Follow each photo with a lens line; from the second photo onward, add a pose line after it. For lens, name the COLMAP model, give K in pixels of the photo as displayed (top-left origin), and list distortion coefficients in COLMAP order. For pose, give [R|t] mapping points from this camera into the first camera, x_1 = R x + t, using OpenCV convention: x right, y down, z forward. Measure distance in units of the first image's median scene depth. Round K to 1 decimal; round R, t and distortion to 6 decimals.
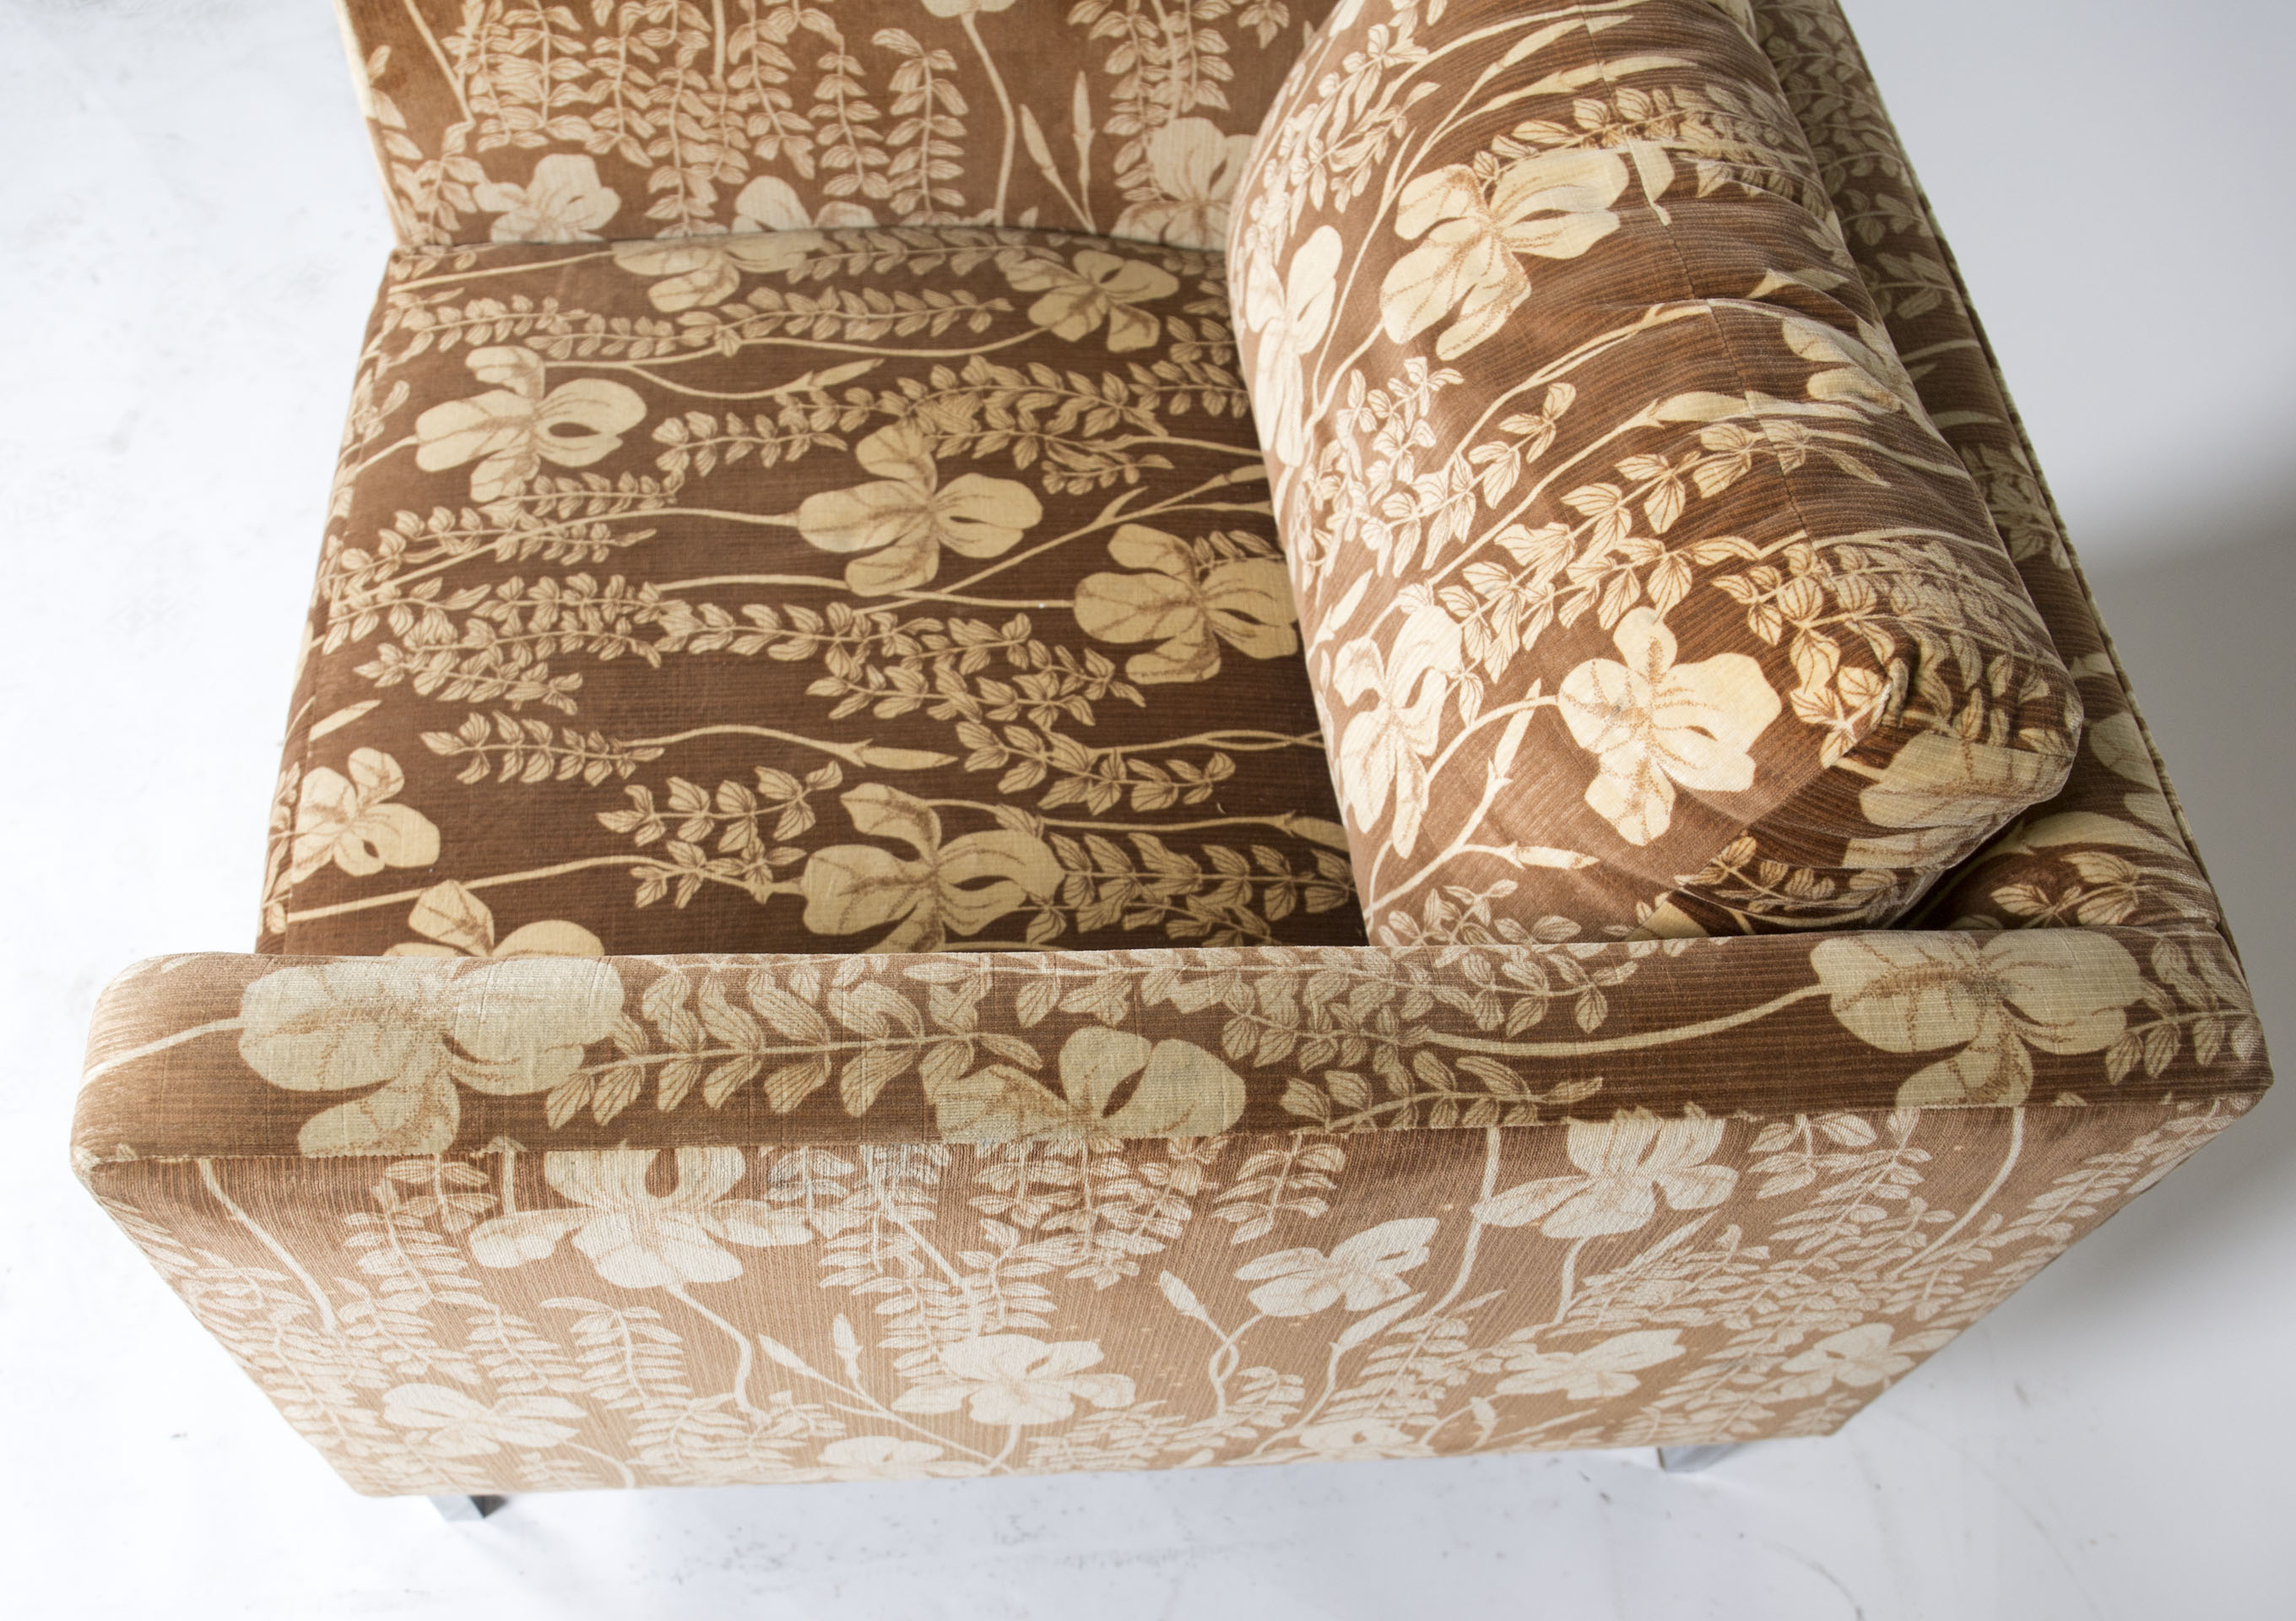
lens RADIAL K [[2067.4, 0, 1028.0], [0, 2067.4, 972.0], [0, 0, 1]] dist [-0.106909, 0.075452]
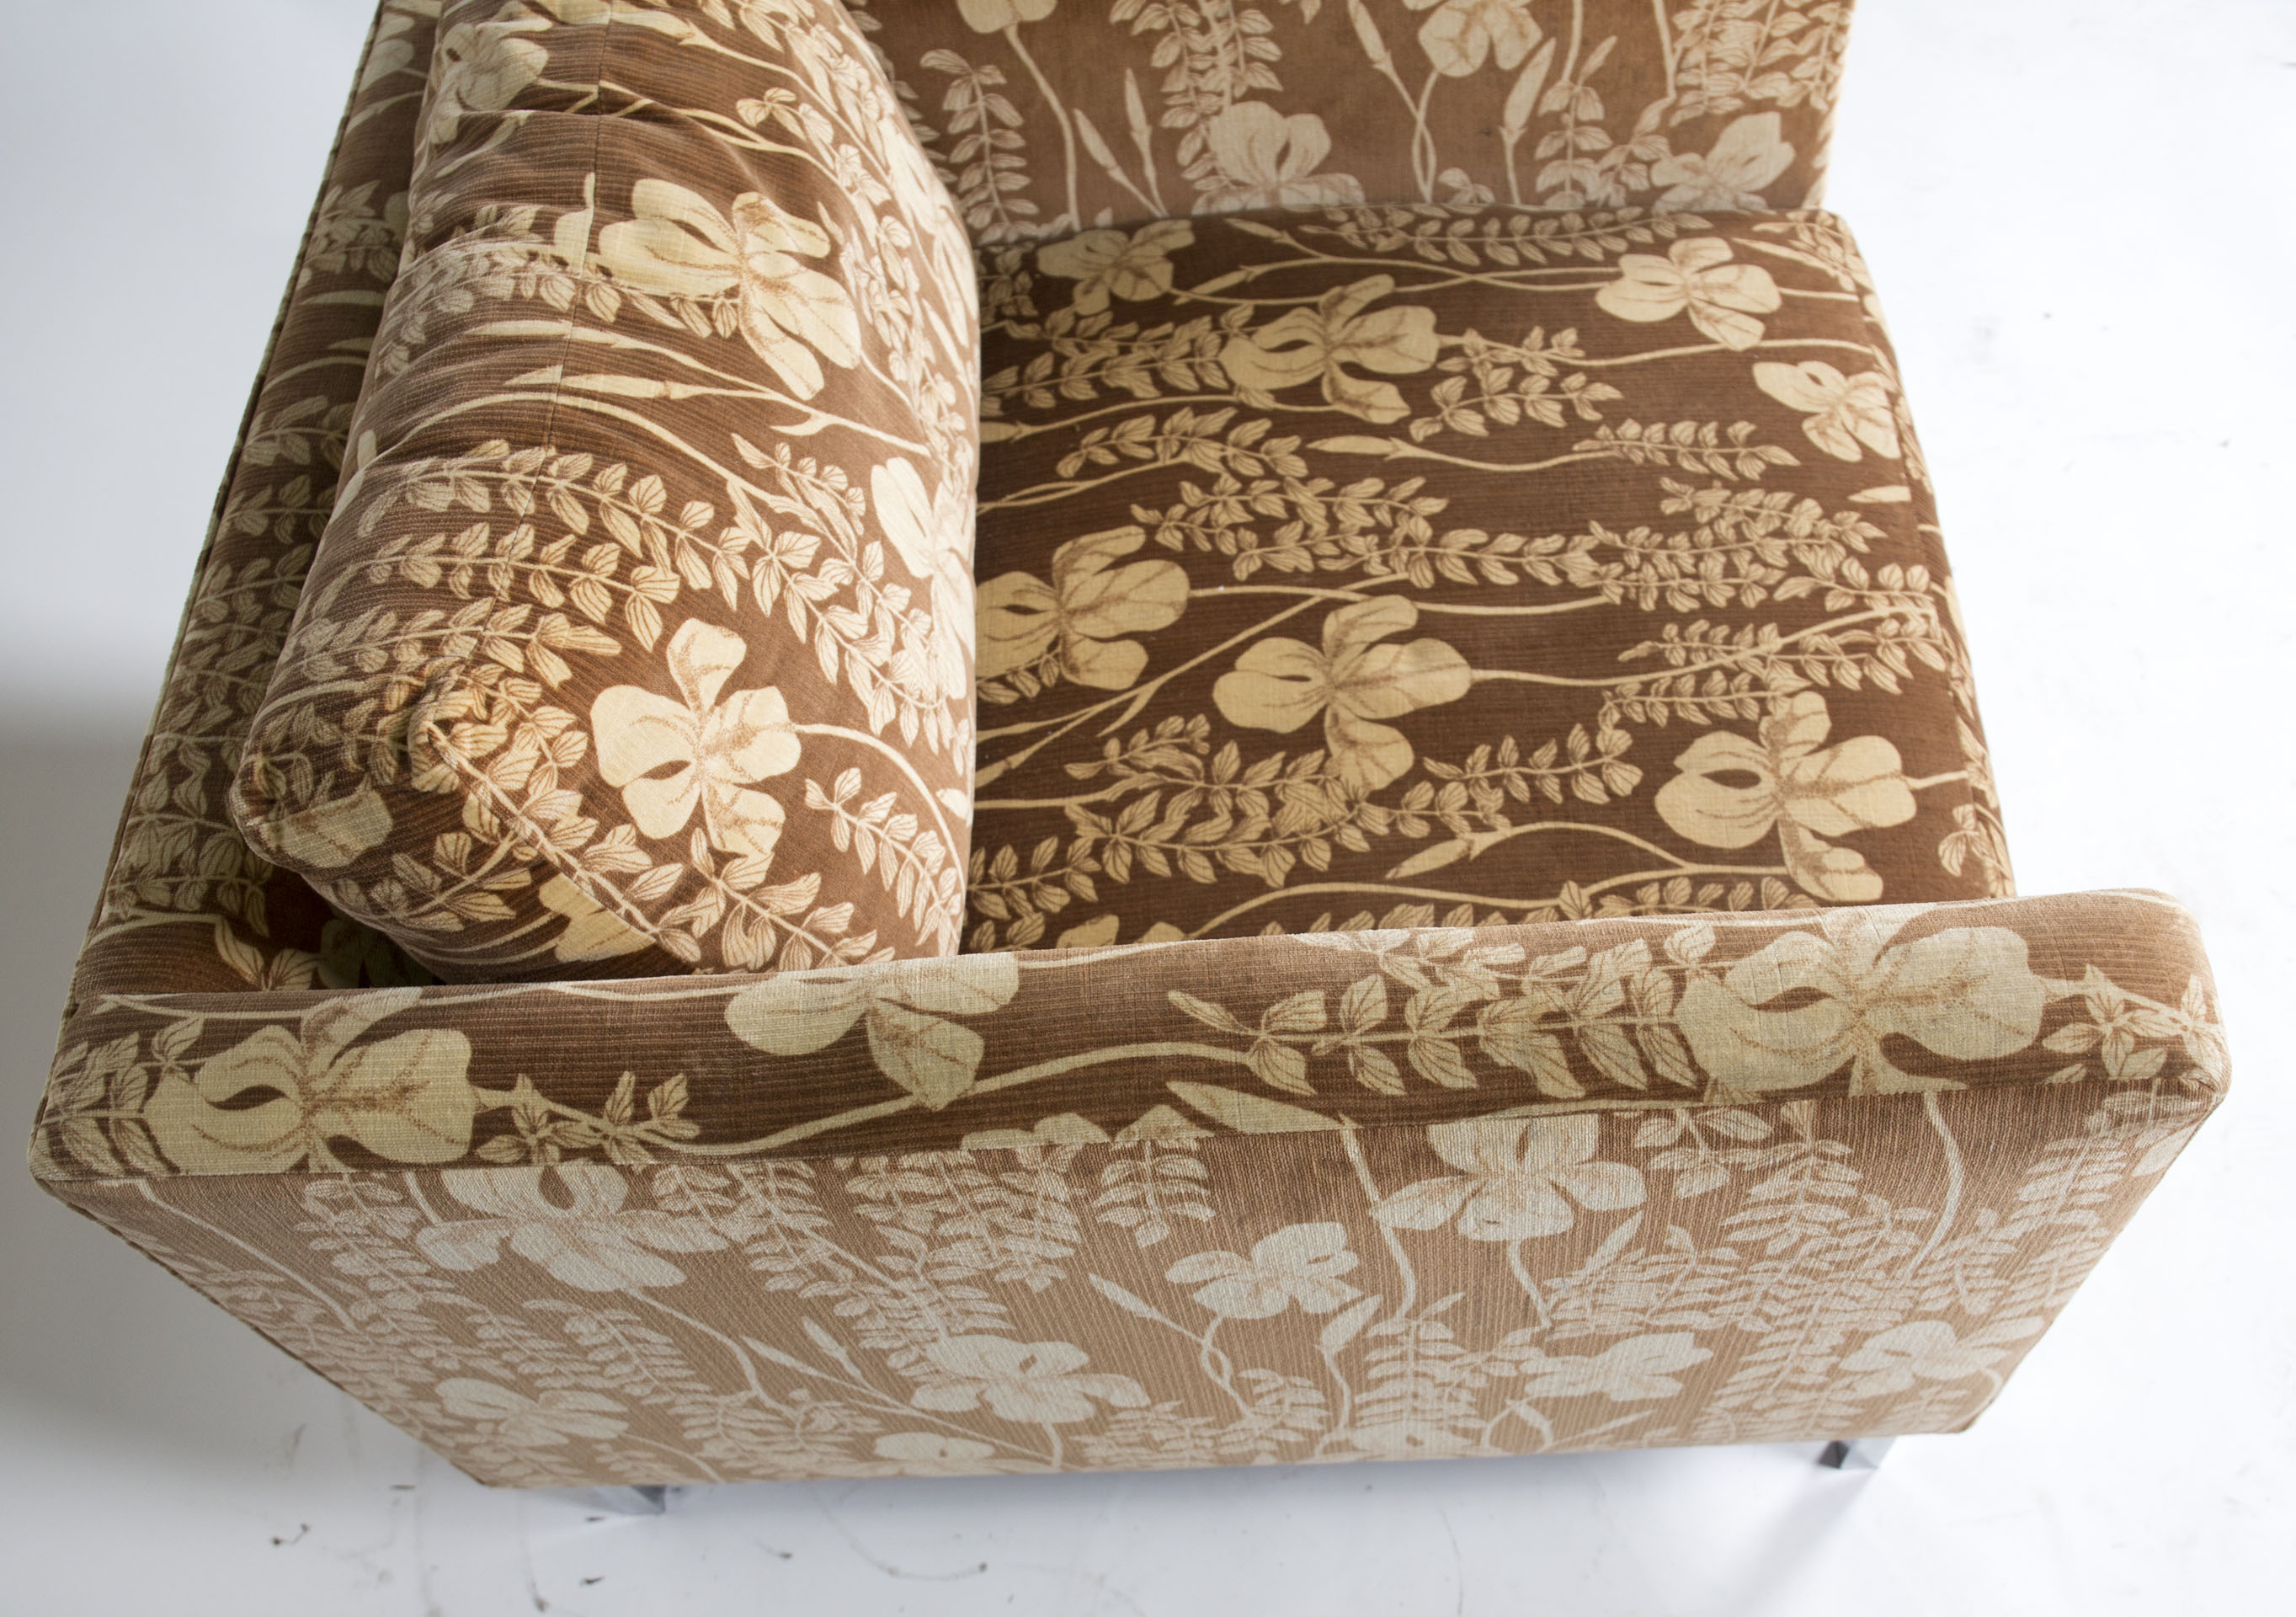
lens RADIAL K [[2067.5, 0, 1306.0], [0, 2067.5, 985.4], [0, 0, 1]] dist [-0.106909, 0.075452]
pose [[-0.999427, -0.022157, 0.025596, -0.066414], [0.033338, -0.512673, 0.857937, -1.163900], [-0.005887, 0.858298, 0.513118, 0.663443]]
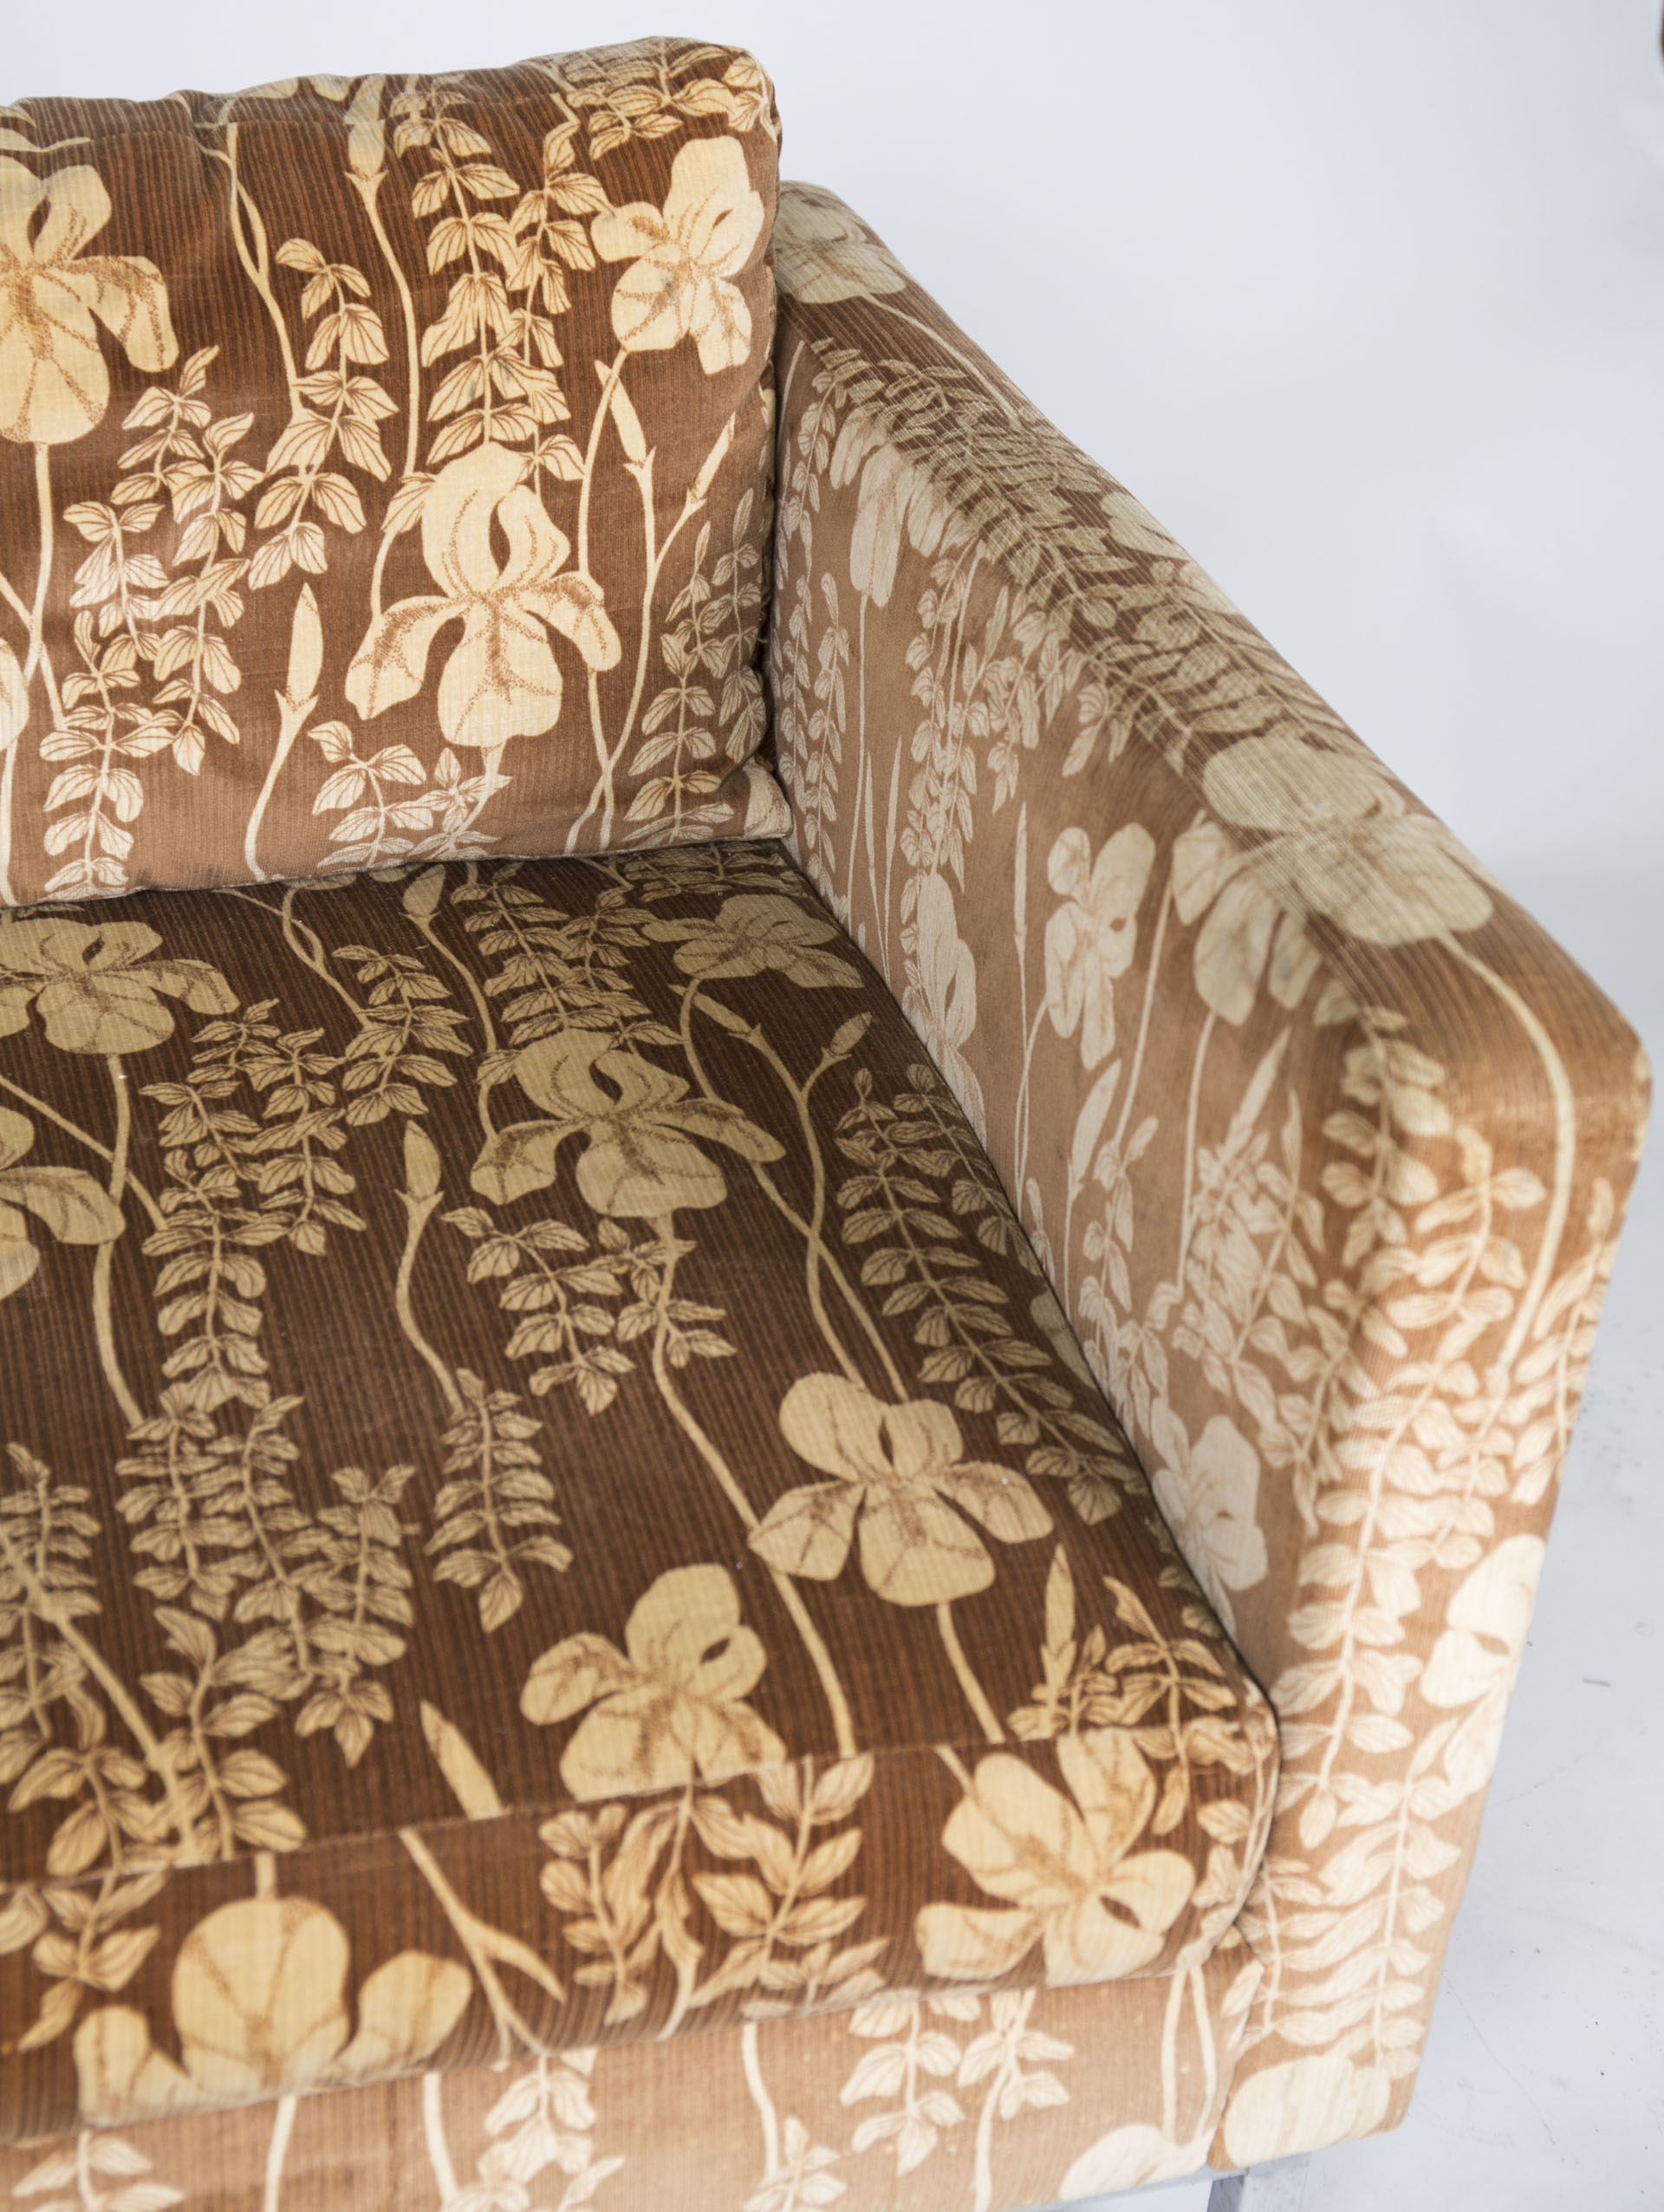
lens RADIAL K [[3527.6, 0, 829.3], [0, 3527.6, 939.0], [0, 0, 1]] dist [0.051914, 0.000000]
pose [[-0.225694, -0.543582, 0.808443, -1.017645], [0.795809, 0.375787, 0.474839, -0.587754], [-0.561917, 0.750535, 0.347774, 0.419108]]
